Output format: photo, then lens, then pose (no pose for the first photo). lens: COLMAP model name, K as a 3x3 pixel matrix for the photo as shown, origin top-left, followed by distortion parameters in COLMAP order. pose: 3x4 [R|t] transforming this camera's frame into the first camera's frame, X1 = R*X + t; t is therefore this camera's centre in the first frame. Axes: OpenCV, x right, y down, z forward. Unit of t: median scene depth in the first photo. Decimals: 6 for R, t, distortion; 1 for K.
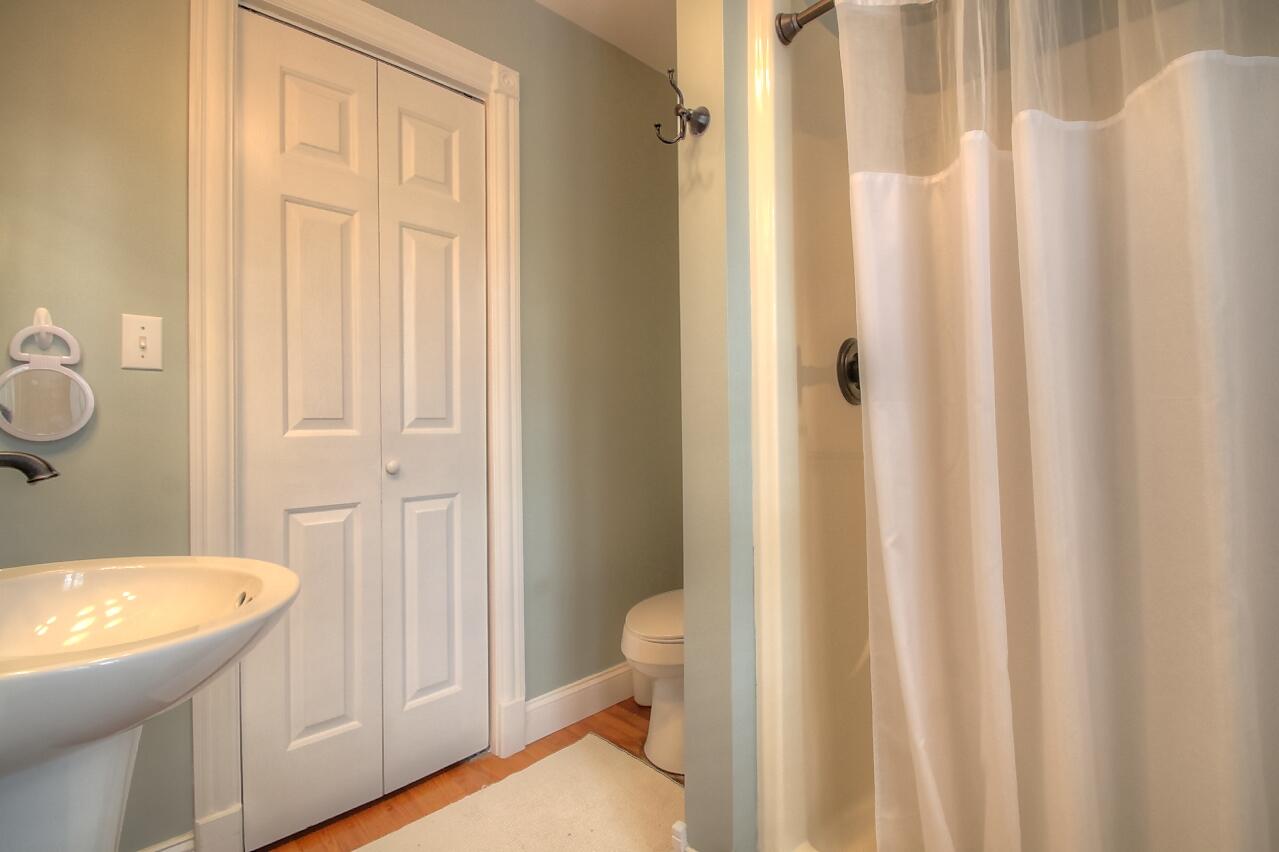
lens RADIAL K [[590.0, 0, 647.3], [0, 590.0, 419.8], [0, 0, 1]] dist [0.012676, -0.025188]
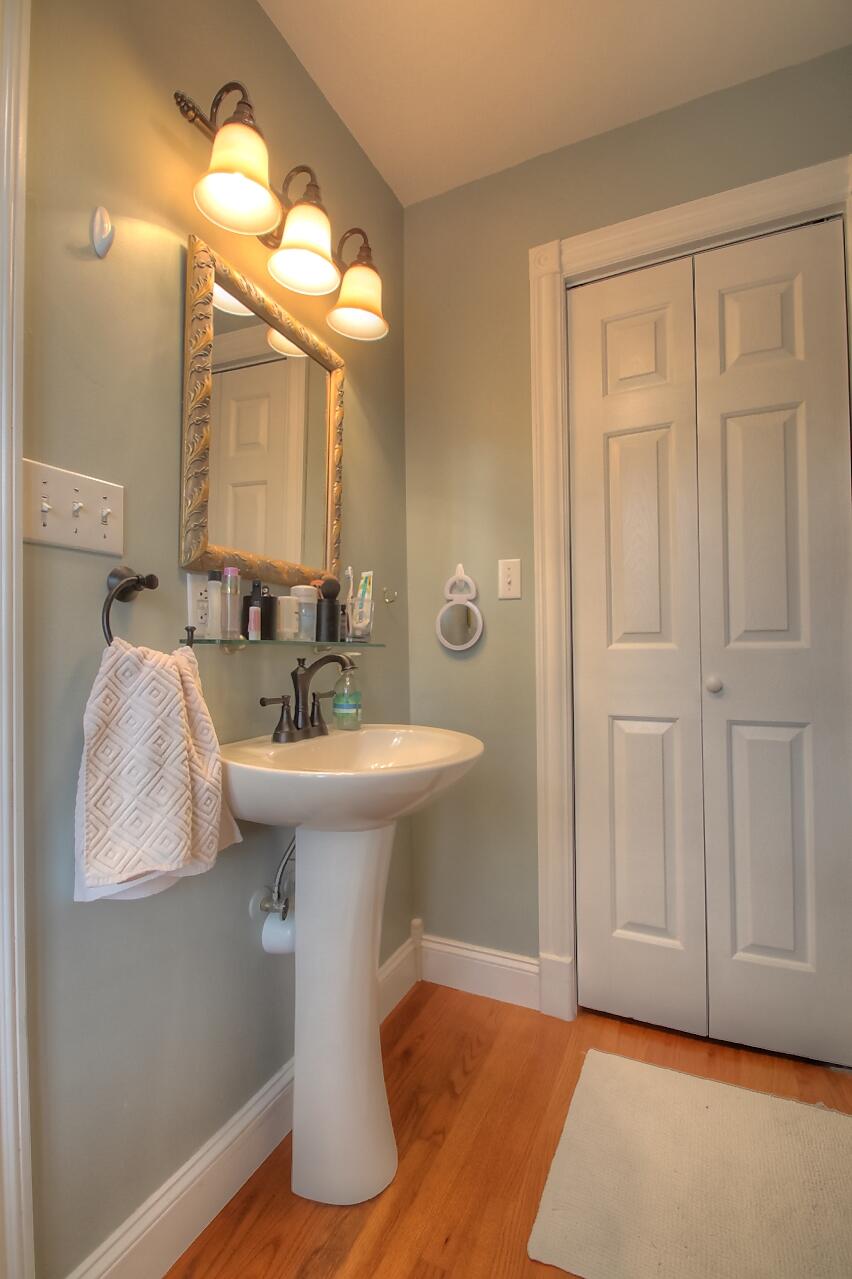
lens RADIAL K [[590.0, 0, 423.0], [0, 590.0, 625.7], [0, 0, 1]] dist [0.012676, -0.025188]
pose [[0.325887, -0.020822, -0.945179, 0.304063], [0.017104, 0.999724, -0.016127, -0.003841], [0.945254, -0.010910, 0.326153, 0.286483]]
